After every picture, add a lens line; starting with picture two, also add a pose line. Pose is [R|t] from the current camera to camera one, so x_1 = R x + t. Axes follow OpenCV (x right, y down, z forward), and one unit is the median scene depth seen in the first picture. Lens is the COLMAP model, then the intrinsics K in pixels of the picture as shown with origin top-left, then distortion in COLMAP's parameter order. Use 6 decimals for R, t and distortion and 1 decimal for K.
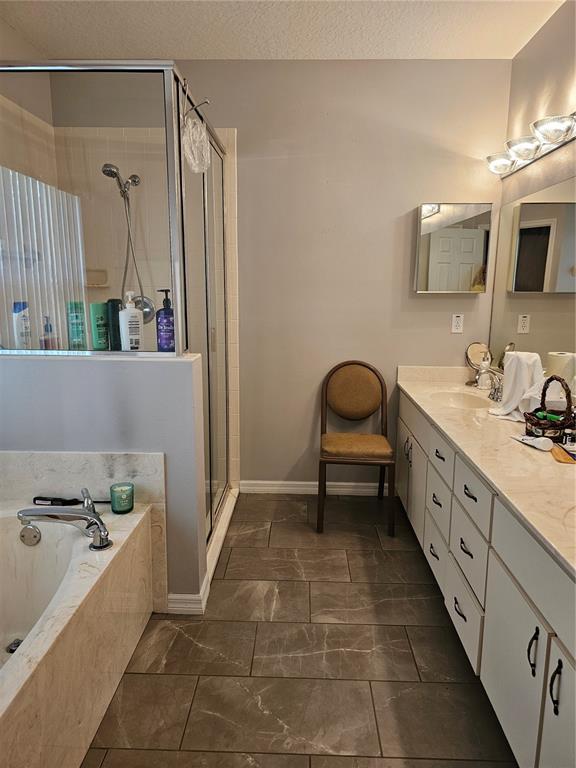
lens RADIAL K [[519.3, 0, 288.0], [0, 519.3, 384.0], [0, 0, 1]] dist [0.058876, -0.050968]
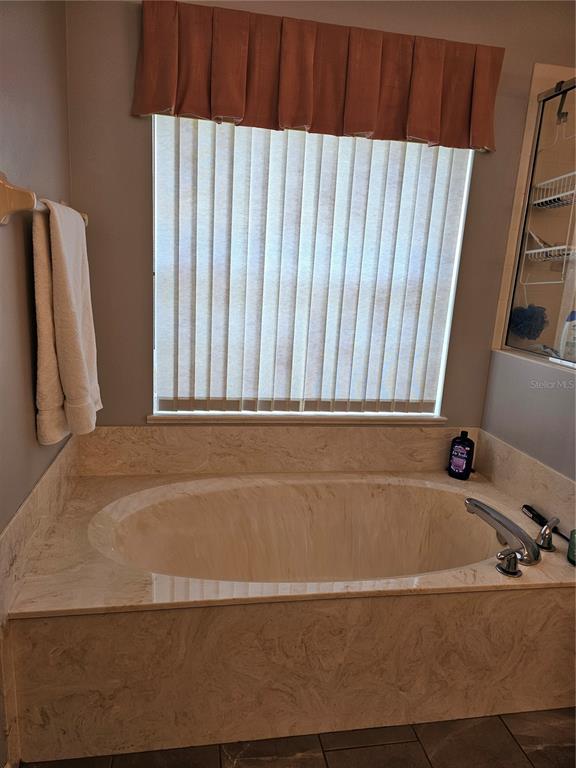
lens RADIAL K [[522.5, 0, 288.0], [0, 522.5, 384.0], [0, 0, 1]] dist [0.131326, -0.133809]
pose [[0.204925, 0.219431, -0.953864, 0.358652], [-0.238864, 0.956292, 0.168672, -0.069737], [0.949184, 0.193279, 0.248382, 0.286497]]
